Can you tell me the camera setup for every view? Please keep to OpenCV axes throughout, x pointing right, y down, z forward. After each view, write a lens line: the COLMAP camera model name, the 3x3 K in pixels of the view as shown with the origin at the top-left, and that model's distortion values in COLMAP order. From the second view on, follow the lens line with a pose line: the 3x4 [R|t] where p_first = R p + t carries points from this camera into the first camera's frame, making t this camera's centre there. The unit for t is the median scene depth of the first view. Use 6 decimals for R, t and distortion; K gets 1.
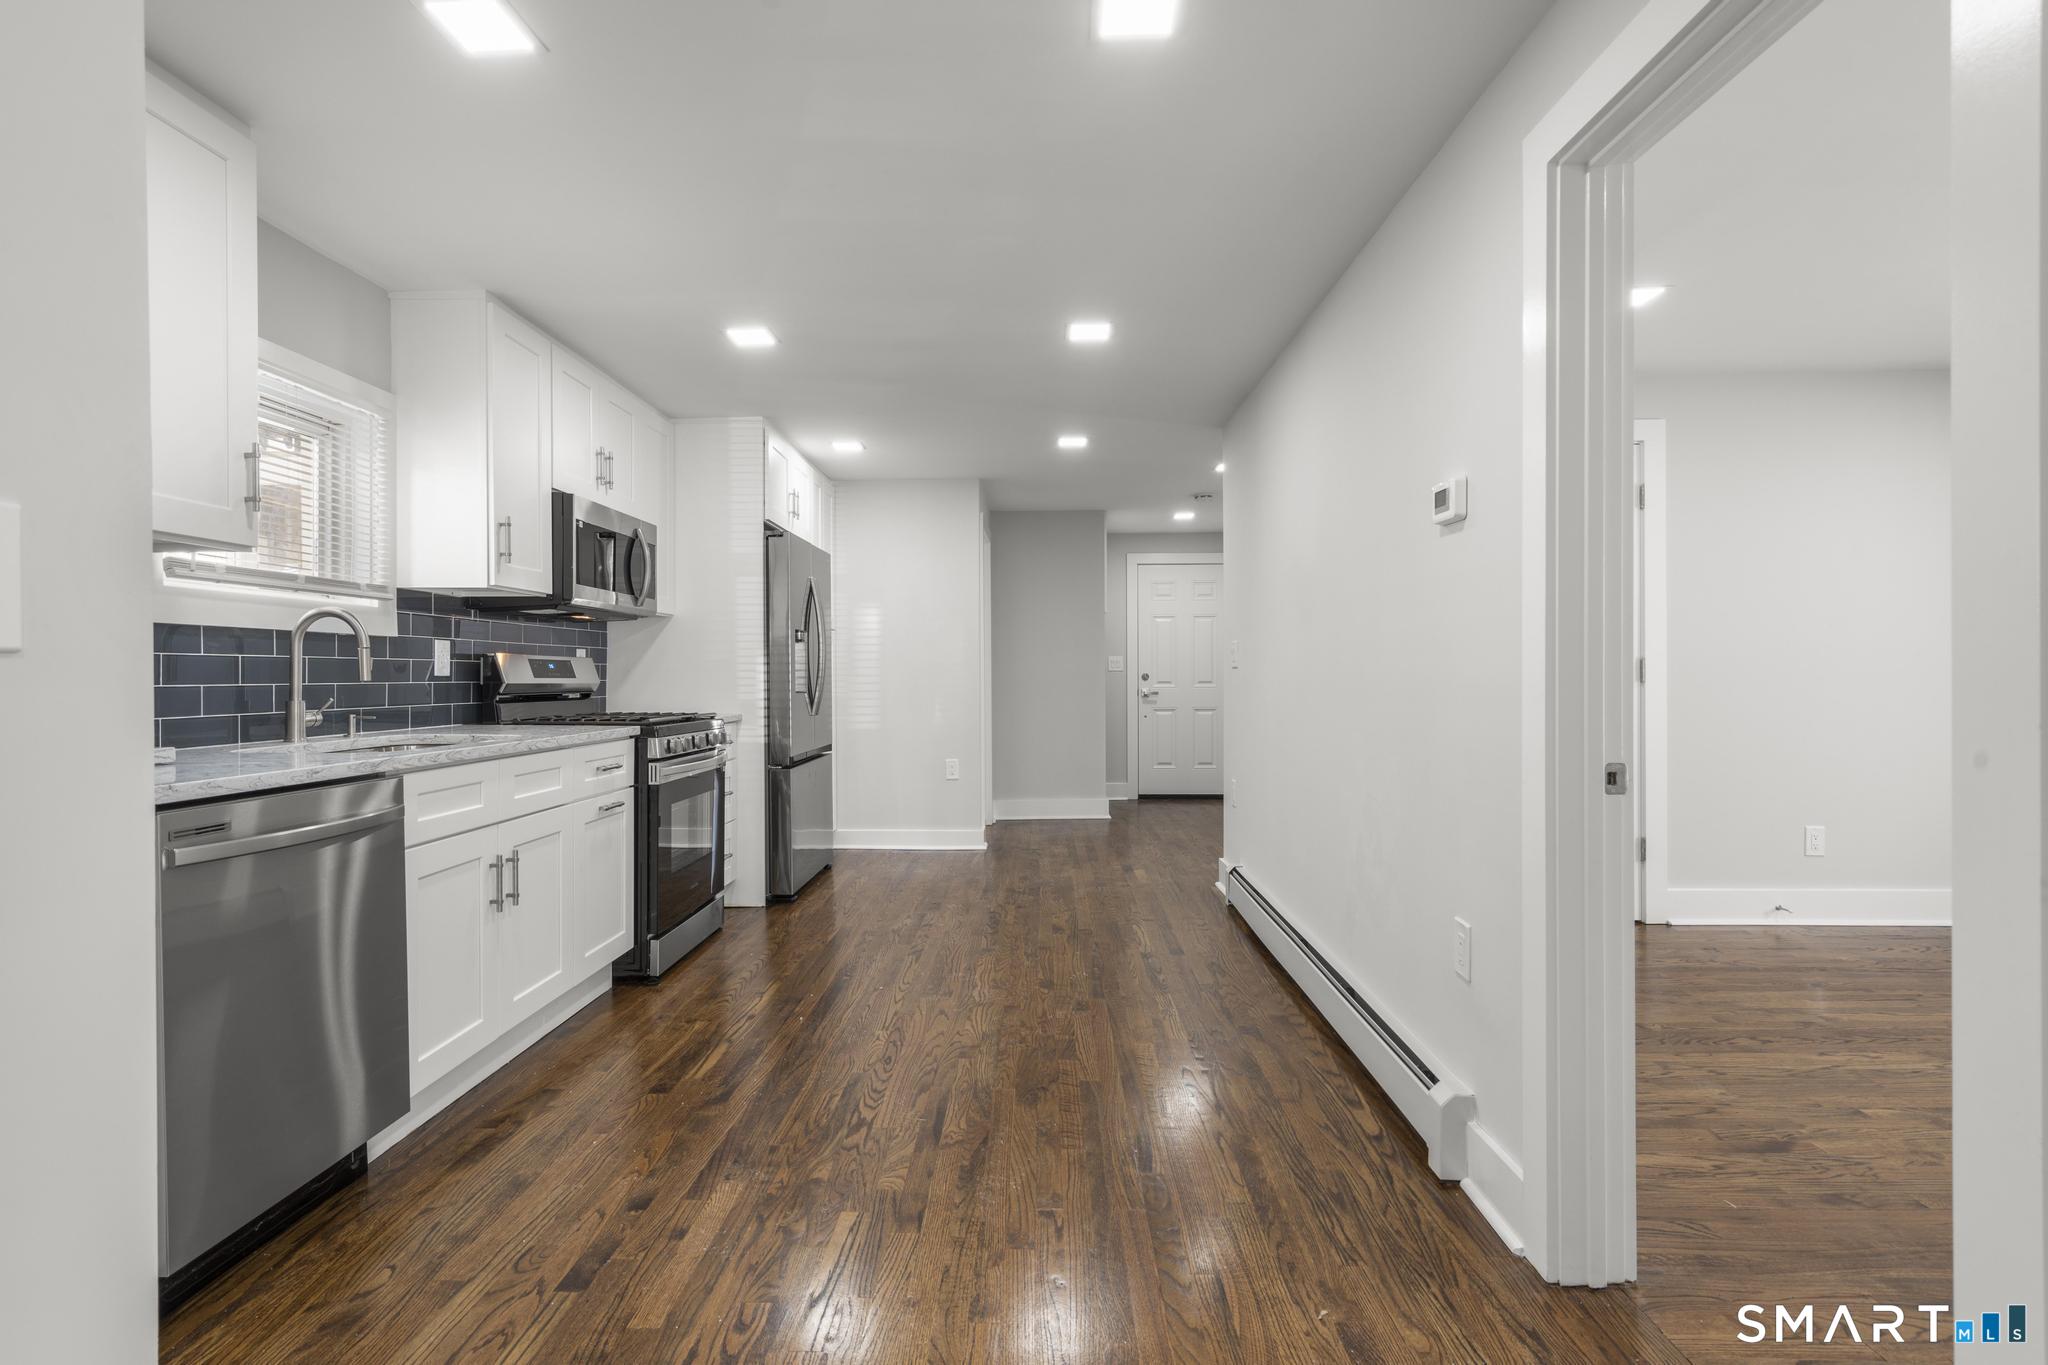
lens RADIAL K [[971.1, 0, 1018.2], [0, 971.1, 678.3], [0, 0, 1]] dist [-0.002402, 0.003207]
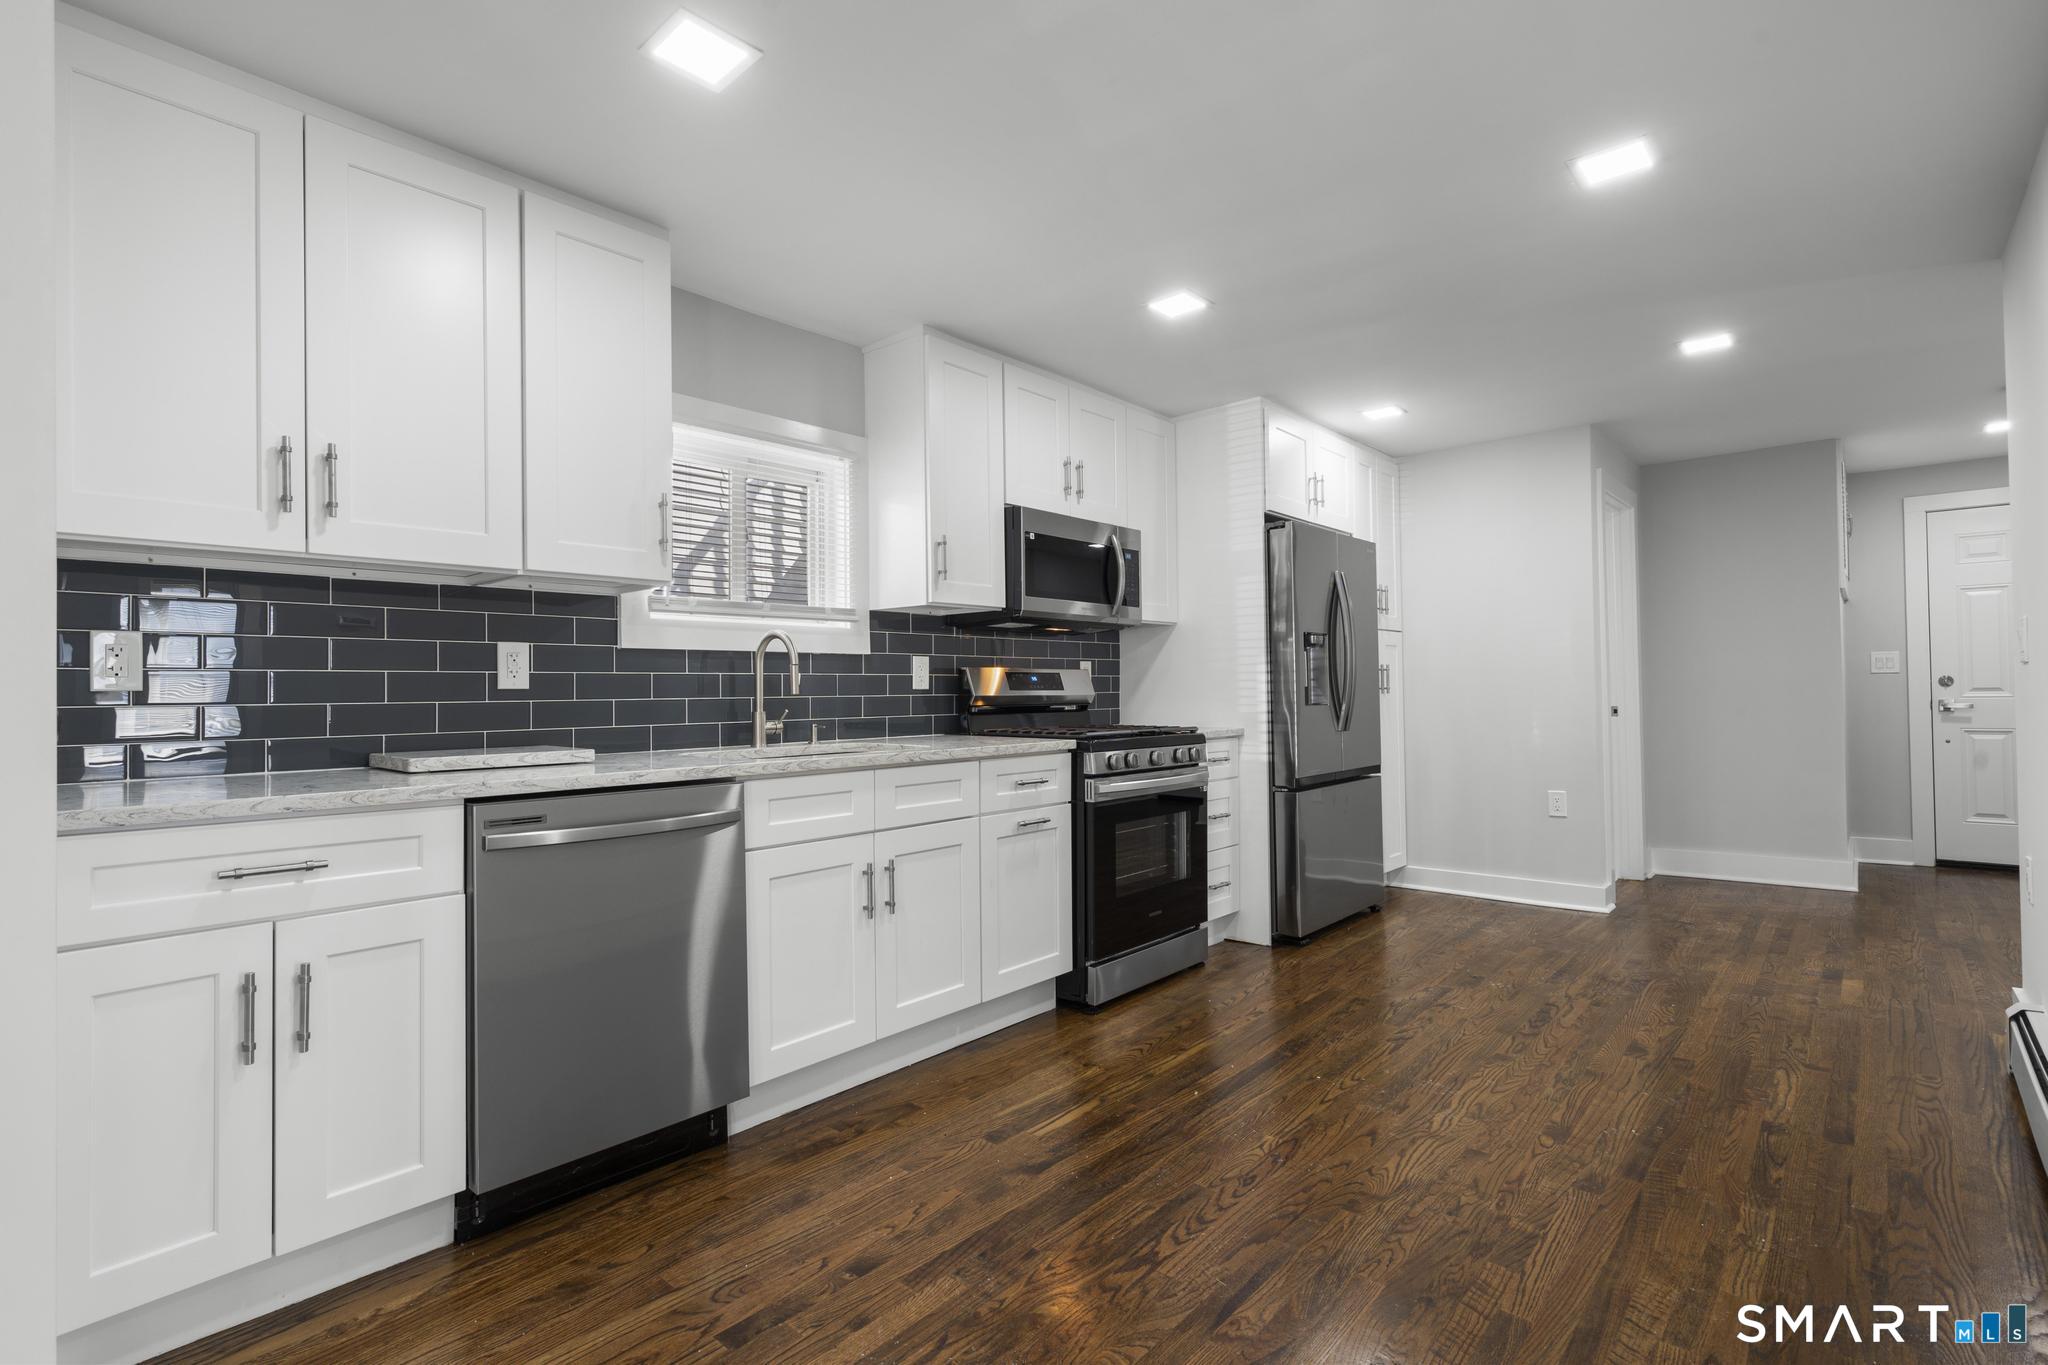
lens RADIAL K [[971.1, 0, 1020.8], [0, 971.1, 680.0], [0, 0, 1]] dist [-0.002402, 0.003207]
pose [[0.764851, -0.015124, -0.644029, 0.206425], [0.008758, 0.999876, -0.013079, 0.002663], [0.644147, 0.004363, 0.764889, 0.258405]]
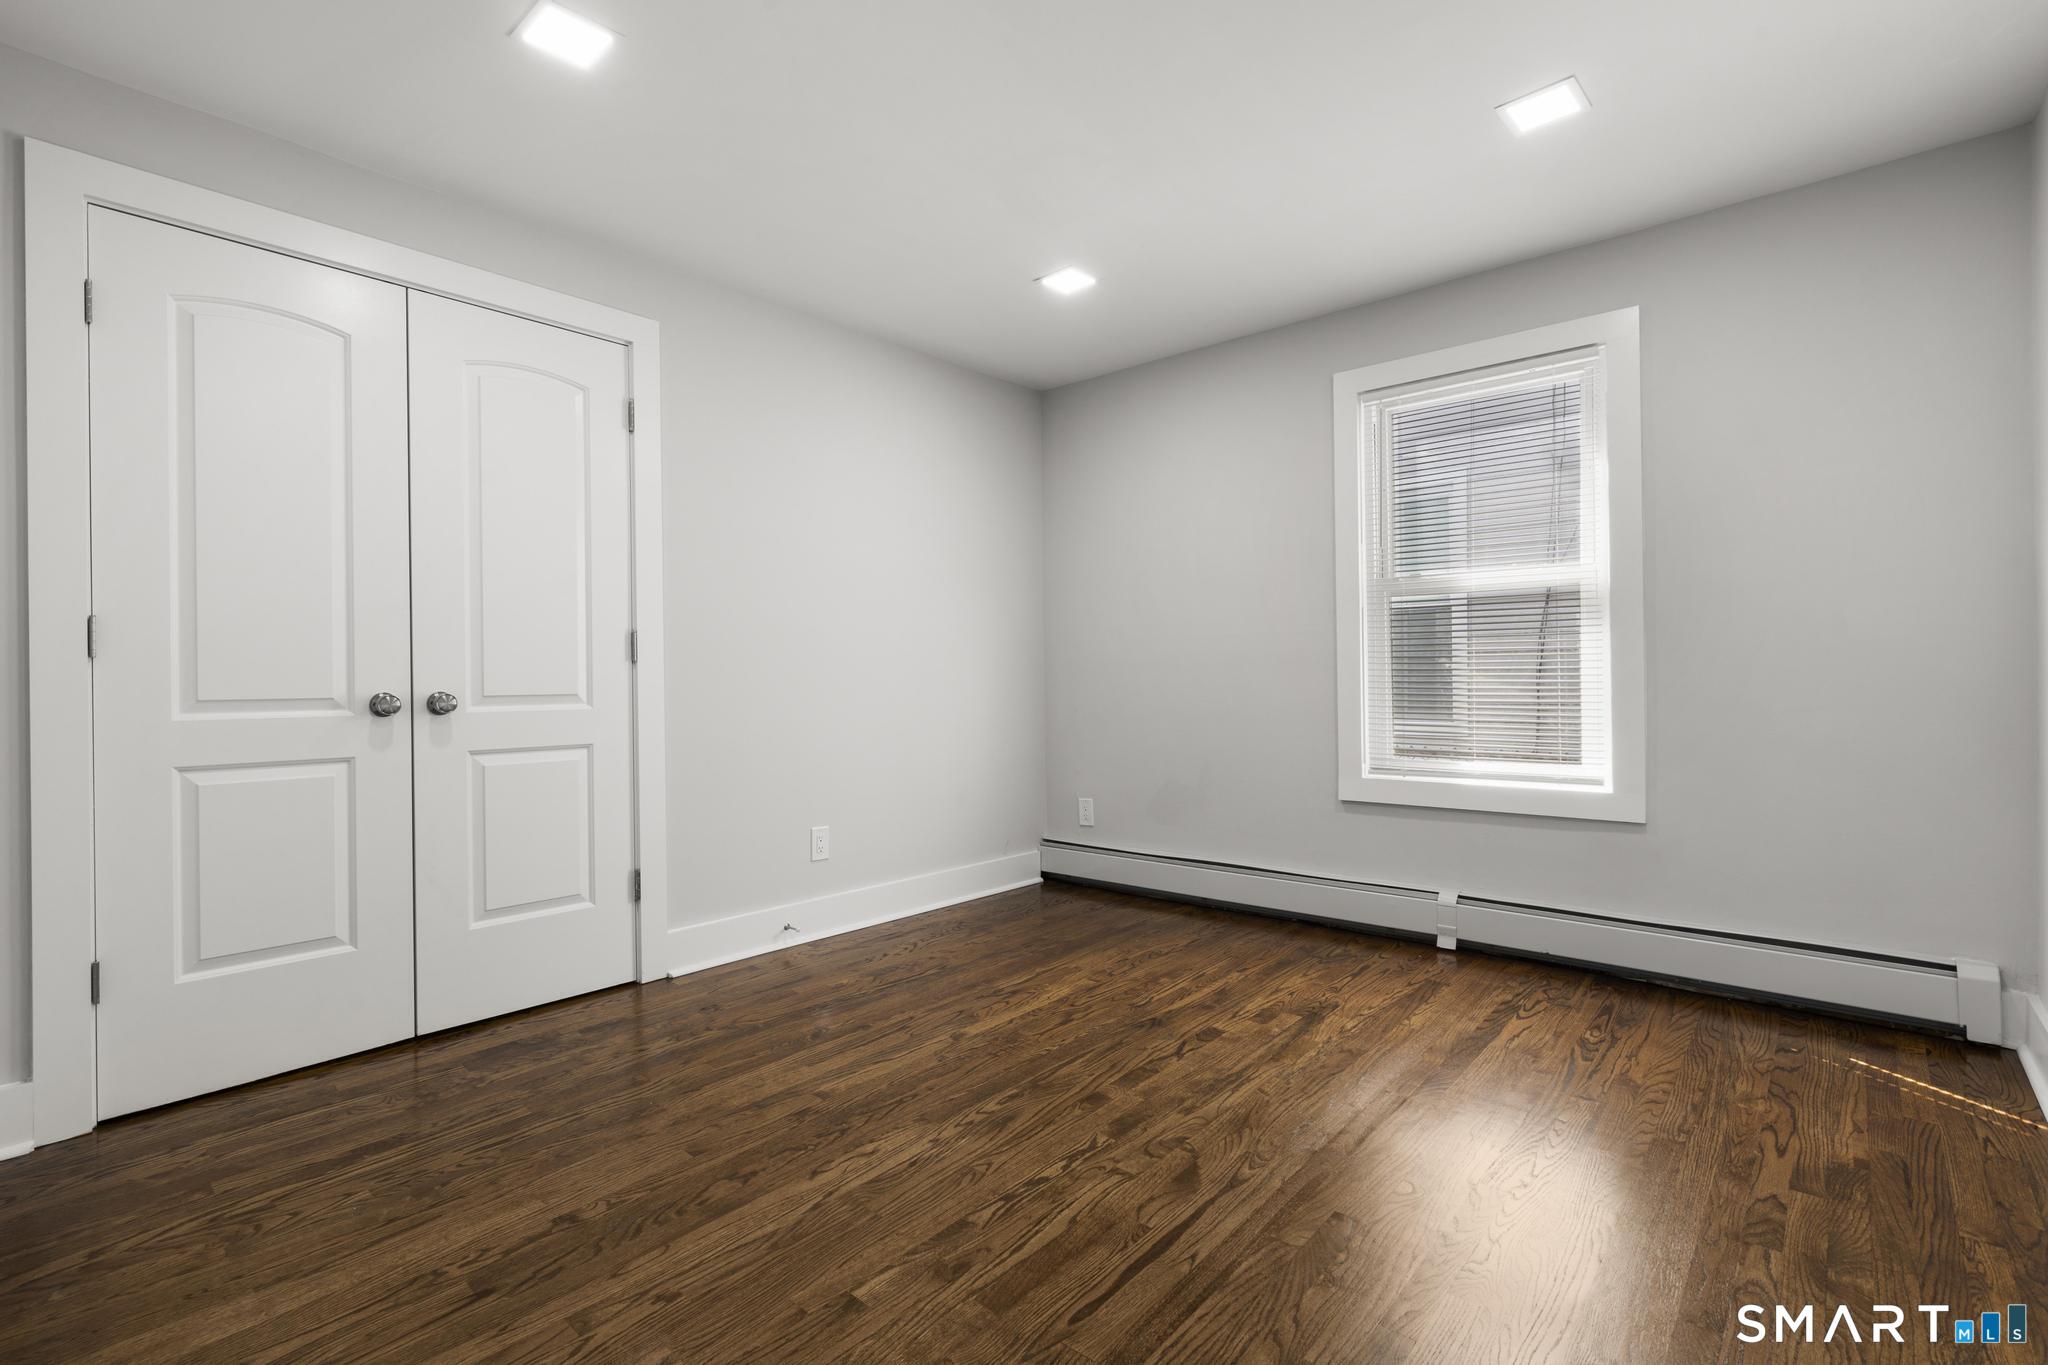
lens RADIAL K [[937.4, 0, 1013.3], [0, 937.4, 687.9], [0, 0, 1]] dist [0.002922, 0.000194]
pose [[0.643878, -0.006752, 0.765099, 0.367272], [0.010476, 0.999945, 0.000008, 0.035842], [-0.765057, 0.008010, 0.643913, 0.410214]]
